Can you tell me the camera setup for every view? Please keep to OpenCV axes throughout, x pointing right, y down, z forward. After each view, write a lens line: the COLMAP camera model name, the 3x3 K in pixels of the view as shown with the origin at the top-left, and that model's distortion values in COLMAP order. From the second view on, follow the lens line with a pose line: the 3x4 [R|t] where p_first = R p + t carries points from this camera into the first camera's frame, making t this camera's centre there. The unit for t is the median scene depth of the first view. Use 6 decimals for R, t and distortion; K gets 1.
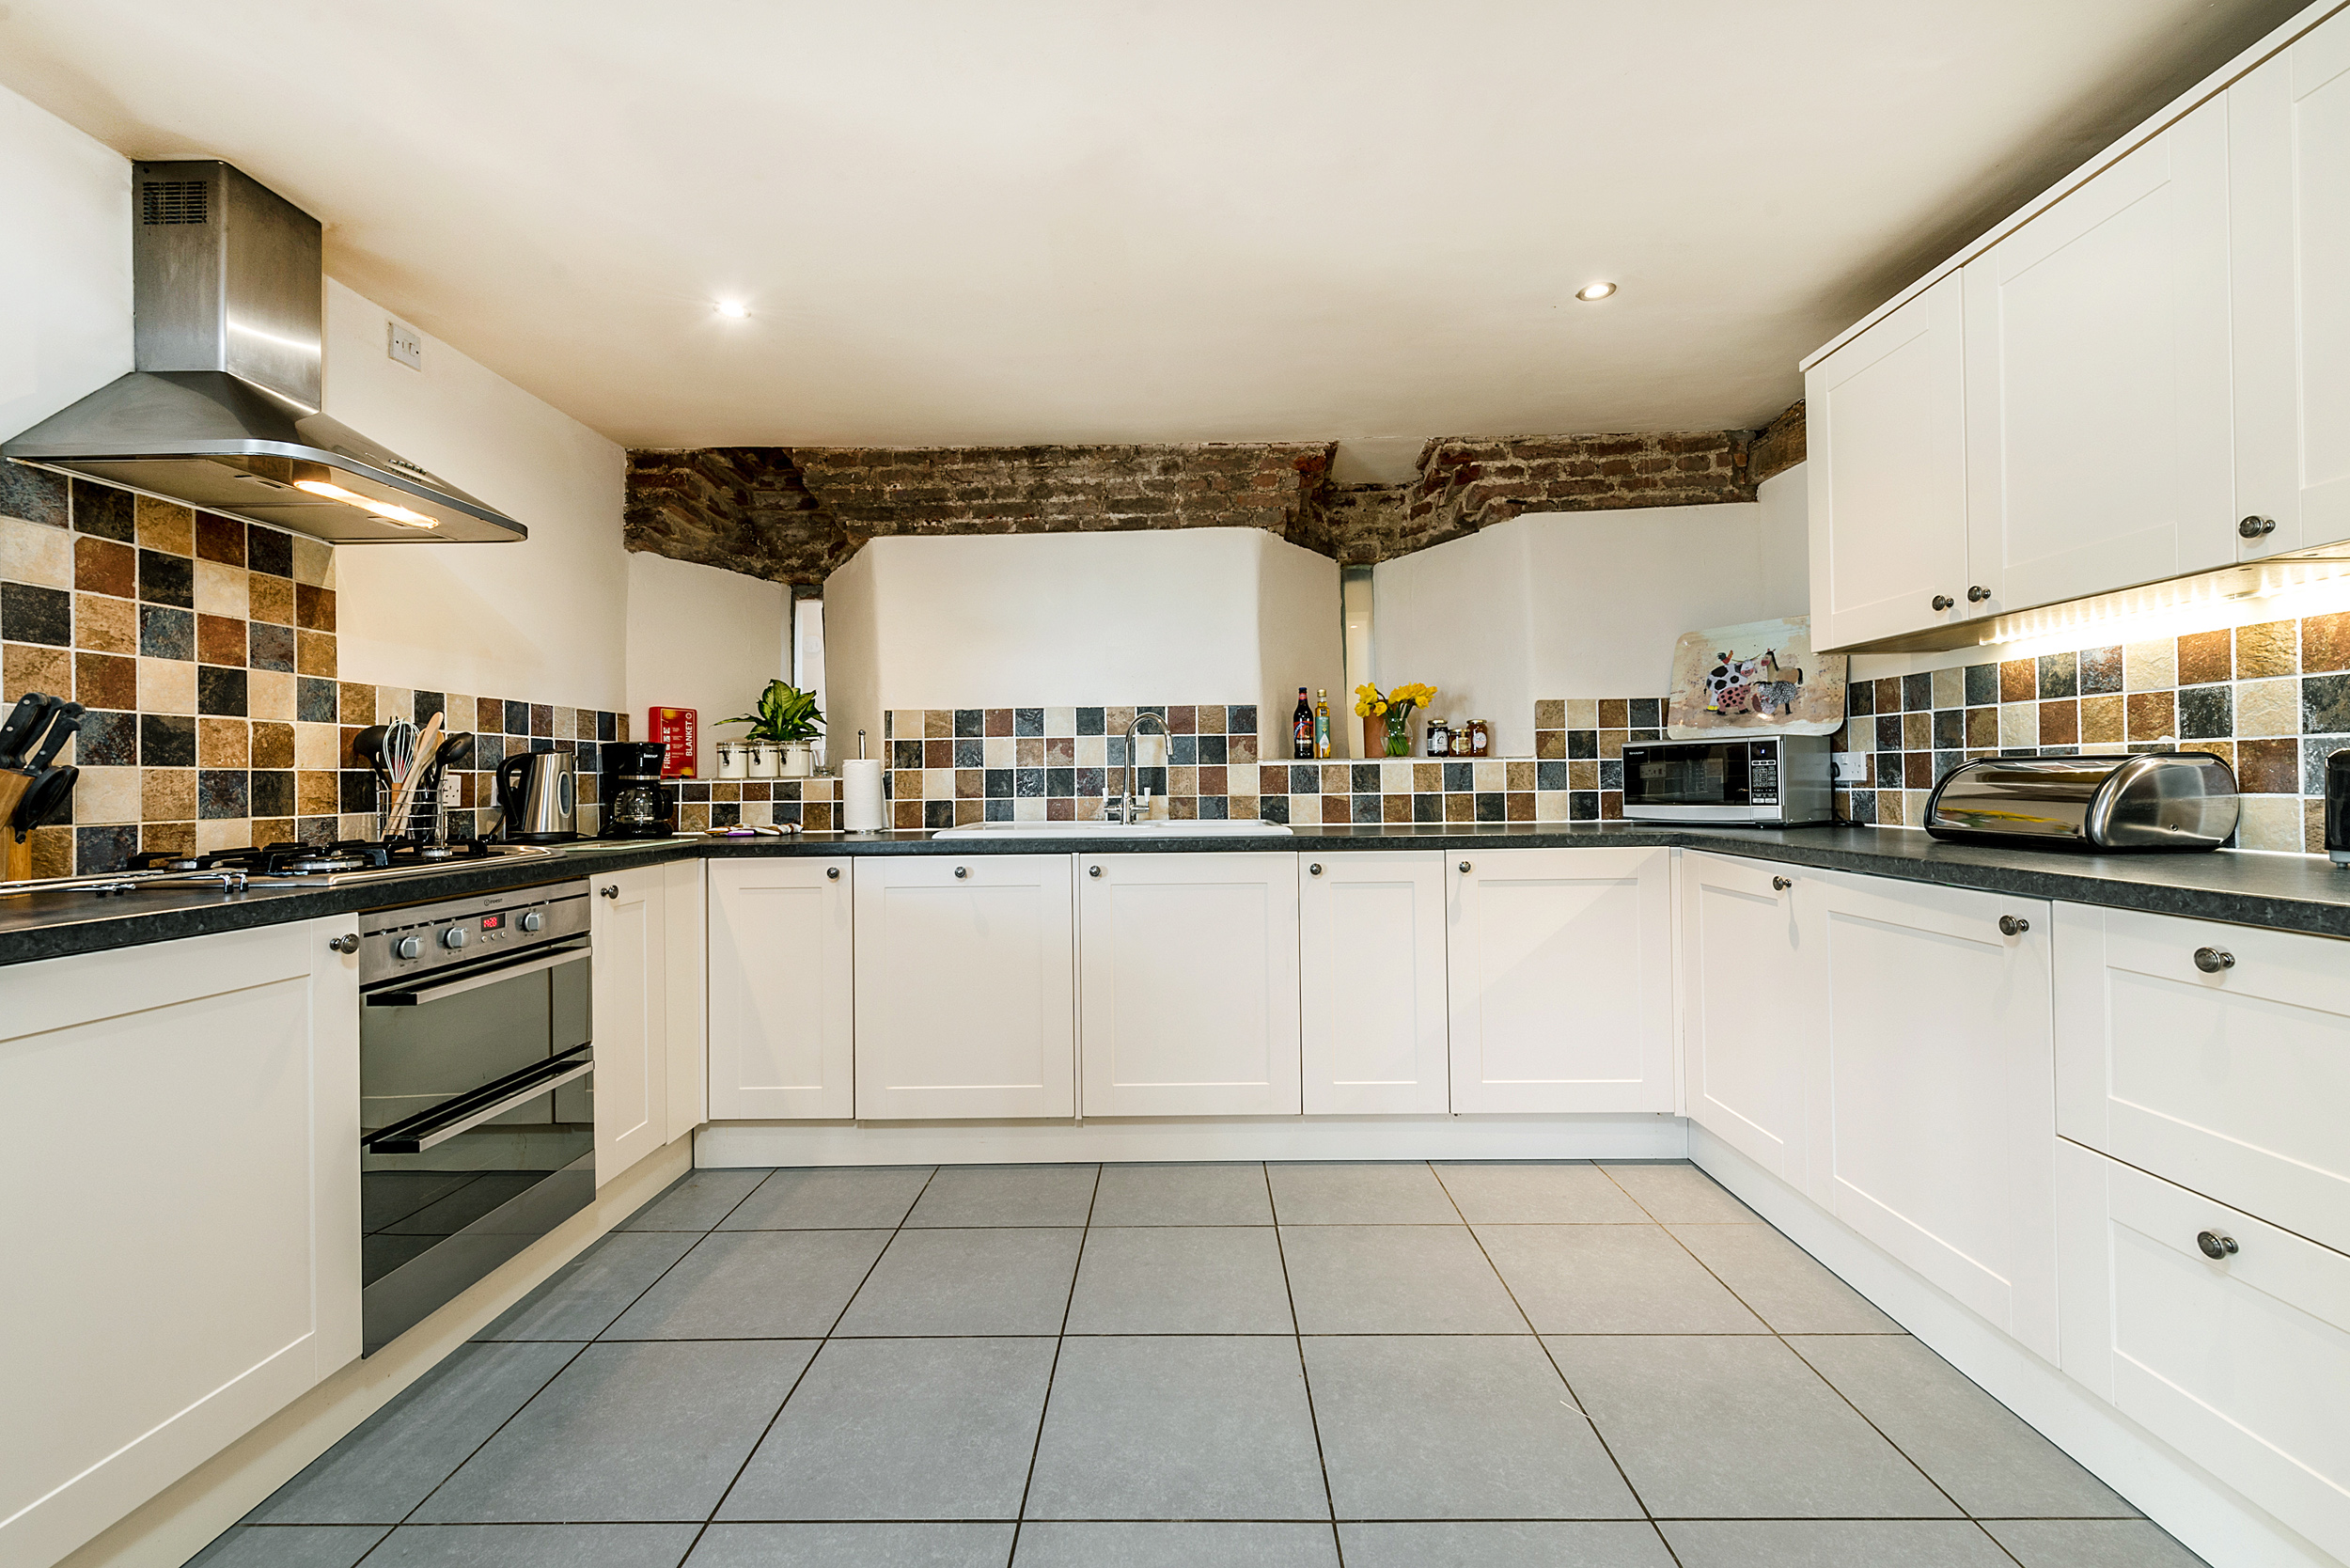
lens RADIAL K [[975.9, 0, 1165.1], [0, 975.9, 772.3], [0, 0, 1]] dist [0.008880, 0.000019]
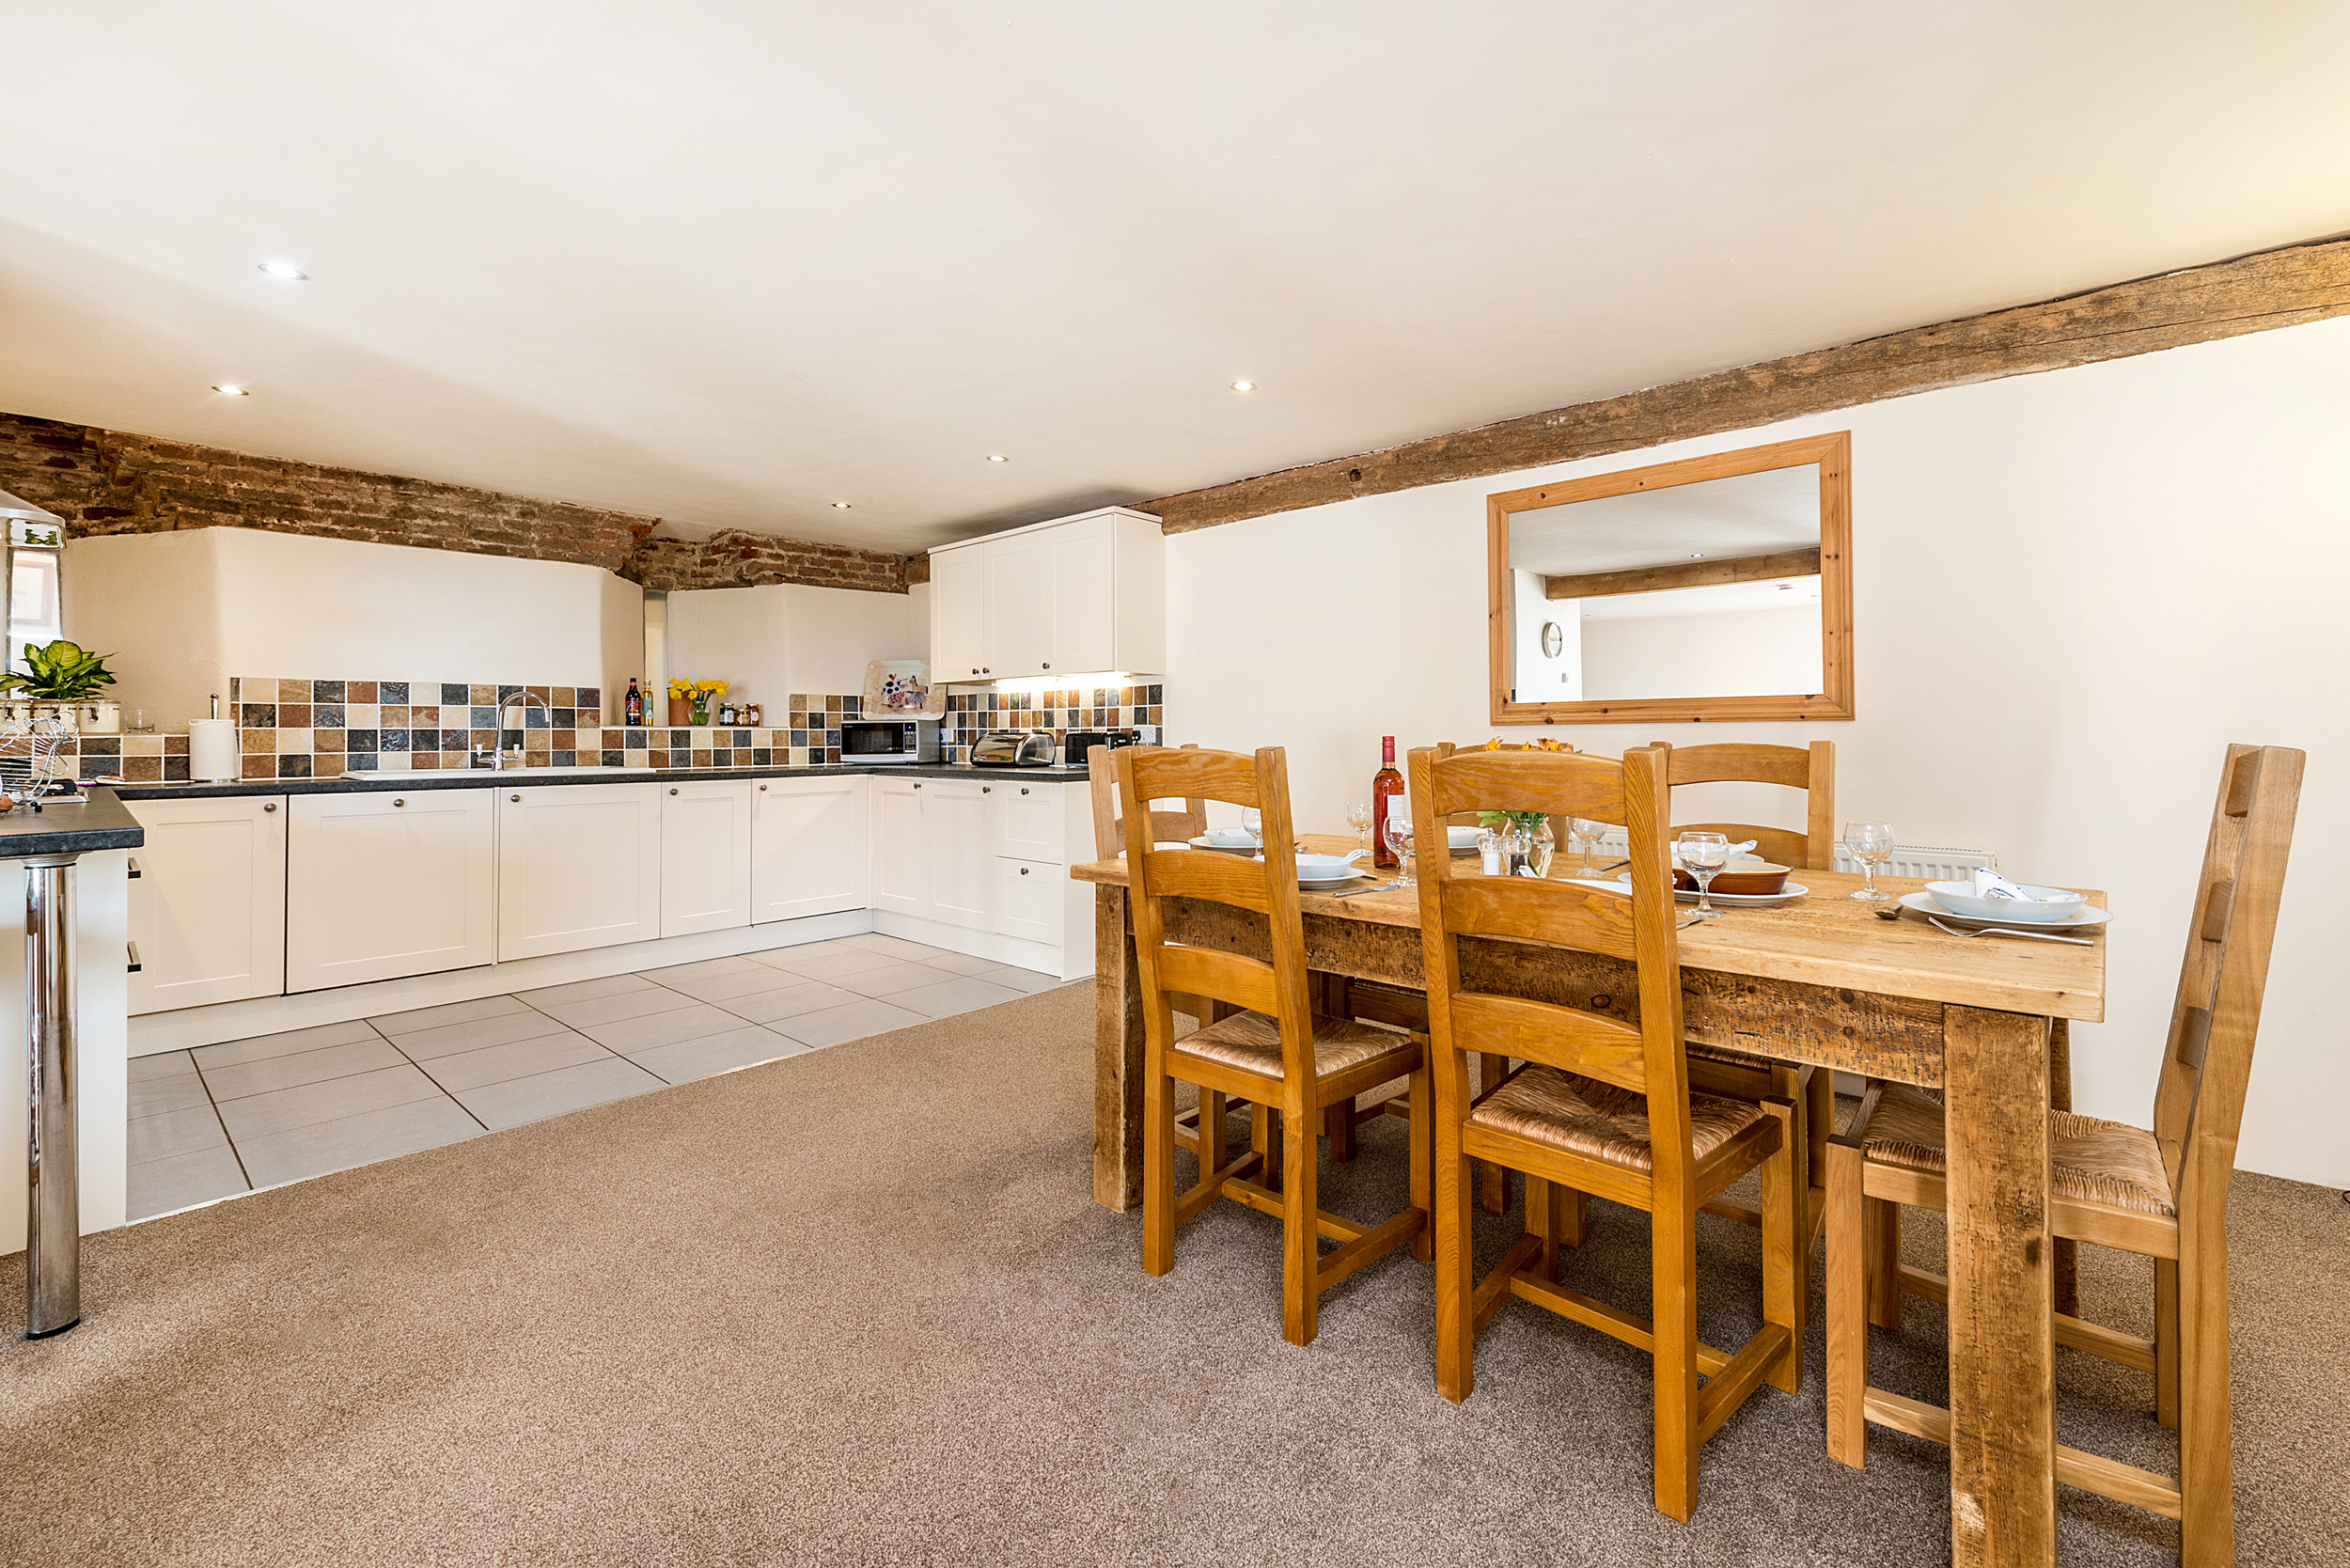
lens RADIAL K [[973.5, 0, 1261.7], [0, 973.5, 726.6], [0, 0, 1]] dist [0.000582, 0.000374]
pose [[0.617804, 0.018609, 0.786112, -0.448936], [-0.011691, 0.999827, -0.014480, -0.001836], [-0.786245, -0.000244, 0.617915, -0.701146]]
